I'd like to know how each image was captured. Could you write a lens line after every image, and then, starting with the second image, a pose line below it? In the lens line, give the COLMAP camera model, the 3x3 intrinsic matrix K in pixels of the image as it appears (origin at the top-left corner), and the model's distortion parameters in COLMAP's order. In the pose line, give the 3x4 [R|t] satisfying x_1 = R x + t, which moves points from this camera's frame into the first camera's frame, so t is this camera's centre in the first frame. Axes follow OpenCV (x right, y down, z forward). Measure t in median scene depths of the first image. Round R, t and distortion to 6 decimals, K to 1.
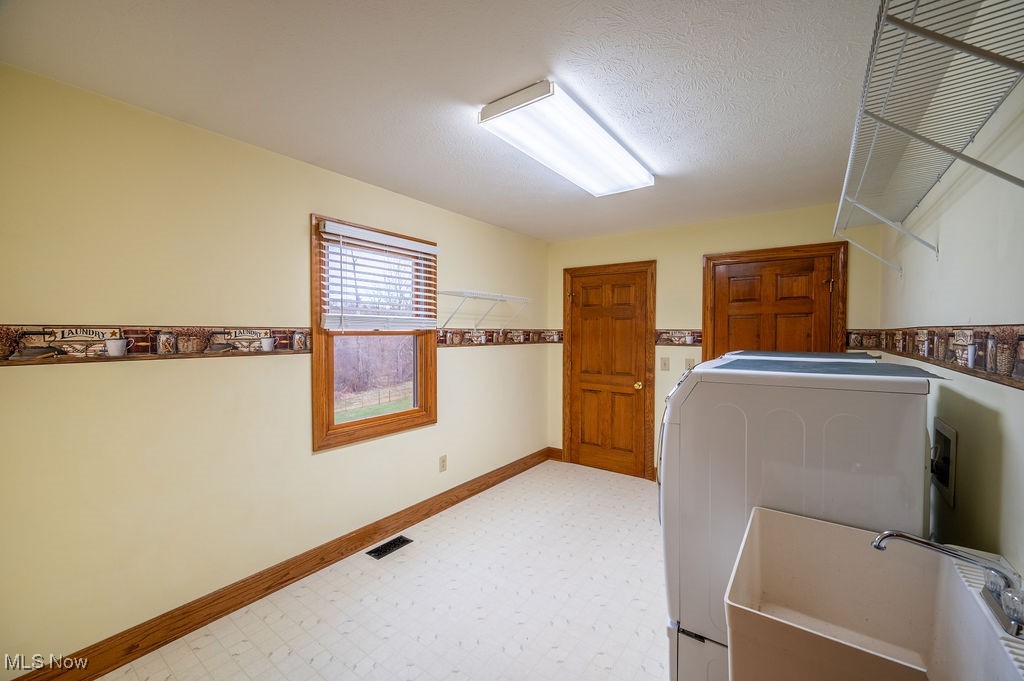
lens RADIAL K [[412.5, 0, 522.8], [0, 412.5, 337.8], [0, 0, 1]] dist [-0.003028, -0.000096]
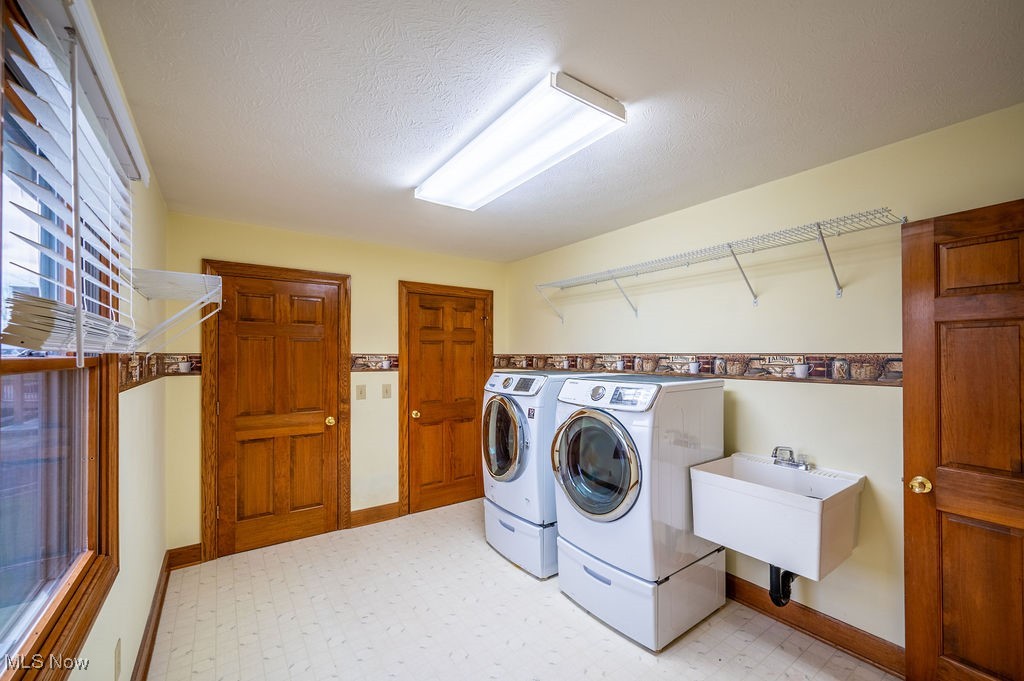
lens RADIAL K [[412.5, 0, 514.3], [0, 412.5, 350.1], [0, 0, 1]] dist [-0.003028, -0.000096]
pose [[0.328590, 0.012419, 0.944391, -0.398068], [0.015552, 0.999707, -0.018558, -0.006601], [-0.944344, 0.020785, 0.328301, 0.385083]]
